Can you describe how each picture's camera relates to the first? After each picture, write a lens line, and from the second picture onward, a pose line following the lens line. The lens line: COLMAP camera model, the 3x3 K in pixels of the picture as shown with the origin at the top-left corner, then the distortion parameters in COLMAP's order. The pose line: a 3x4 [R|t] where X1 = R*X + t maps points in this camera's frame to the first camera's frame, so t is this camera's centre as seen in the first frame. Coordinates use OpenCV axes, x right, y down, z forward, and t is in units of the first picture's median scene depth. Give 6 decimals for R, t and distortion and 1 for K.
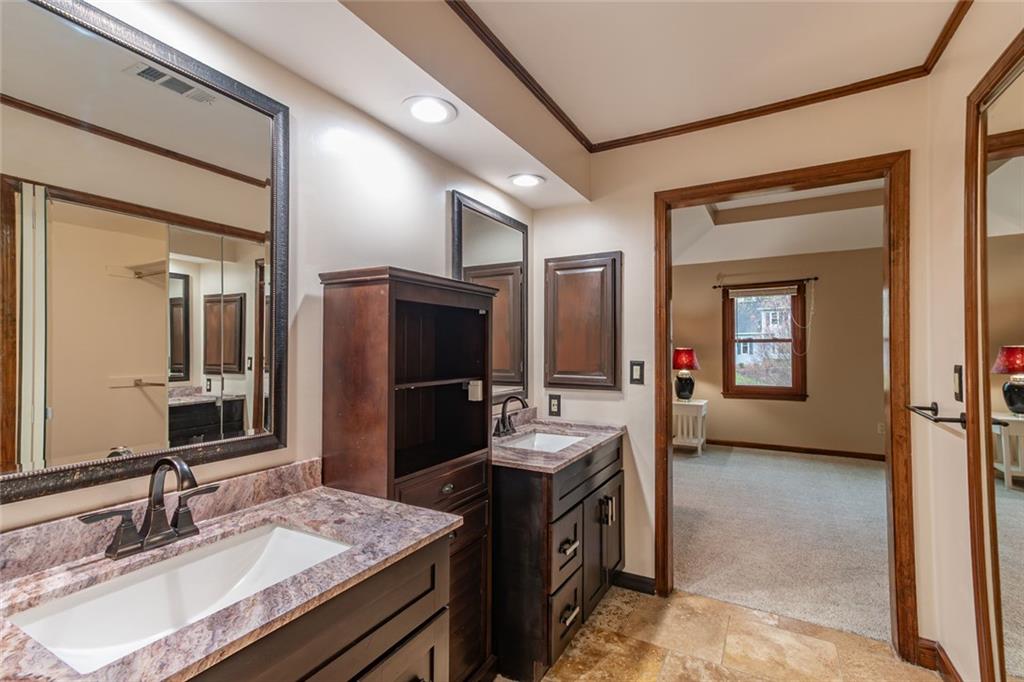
lens RADIAL K [[461.1, 0, 504.1], [0, 461.1, 343.0], [0, 0, 1]] dist [-0.000188, 0.007512]
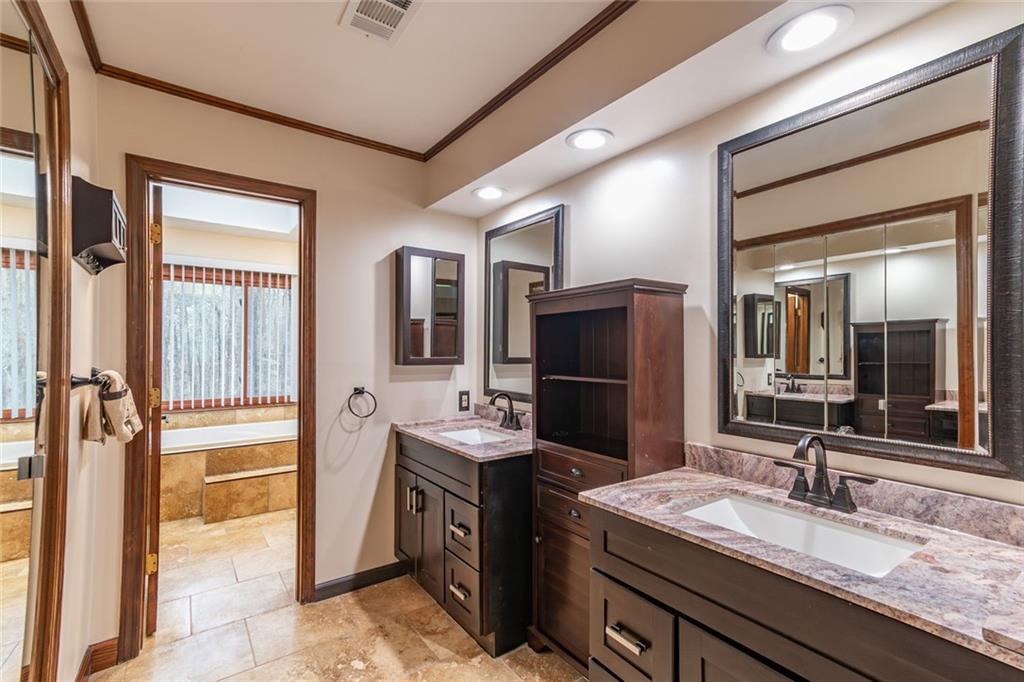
lens RADIAL K [[461.1, 0, 510.8], [0, 461.1, 349.6], [0, 0, 1]] dist [-0.000188, 0.007512]
pose [[-0.407820, -0.004516, -0.913051, 0.638876], [0.007323, 0.999939, -0.008217, 0.011652], [0.913033, -0.010037, -0.407762, 0.625996]]
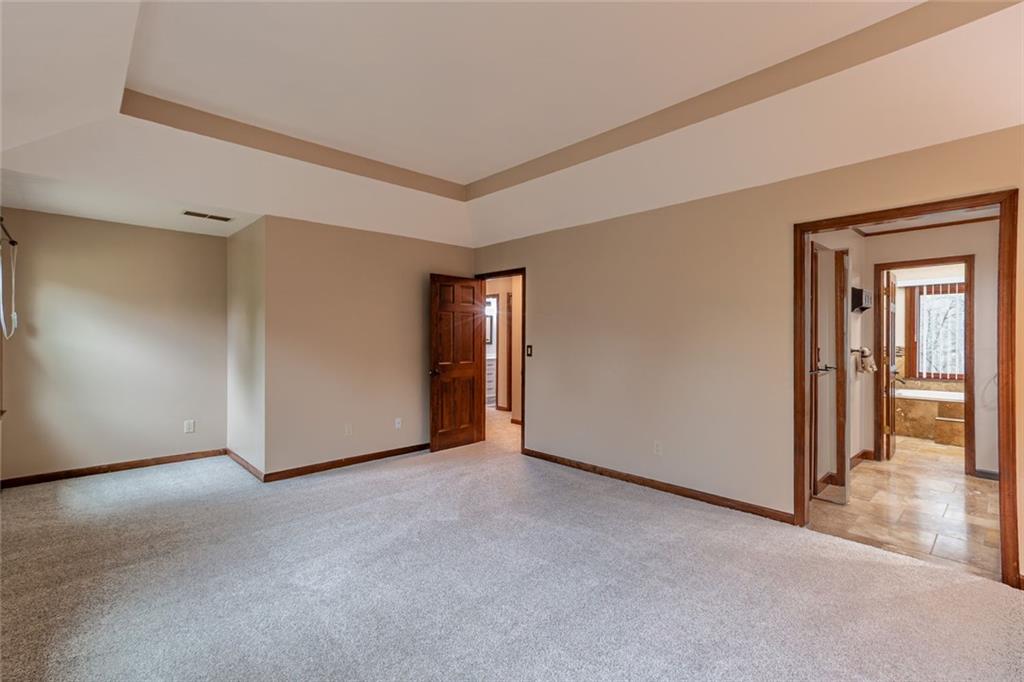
lens RADIAL K [[461.1, 0, 507.6], [0, 461.1, 341.6], [0, 0, 1]] dist [-0.000188, 0.007512]
pose [[-0.955184, 0.001746, 0.296009, 0.905448], [-0.000296, 0.999976, -0.006852, 0.016053], [-0.296014, -0.006633, -0.955161, 1.453871]]
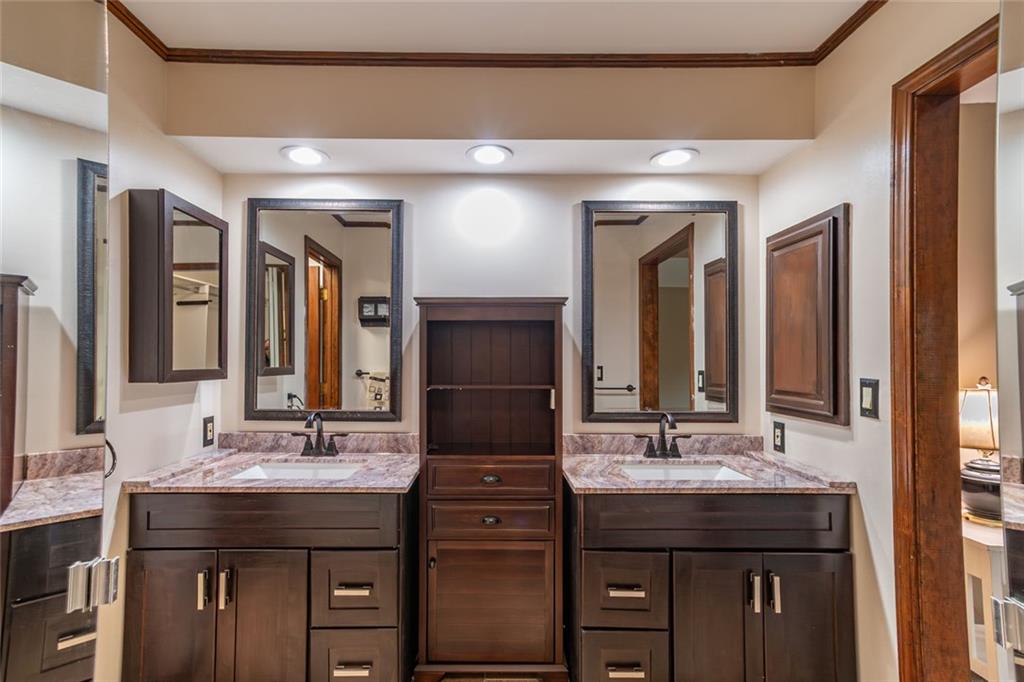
lens RADIAL K [[461.1, 0, 501.4], [0, 461.1, 357.9], [0, 0, 1]] dist [-0.000188, 0.007512]
pose [[0.506826, -0.002744, -0.862044, 0.605570], [0.007324, 0.999973, 0.001122, 0.007602], [0.862017, -0.006882, 0.506833, 0.300167]]
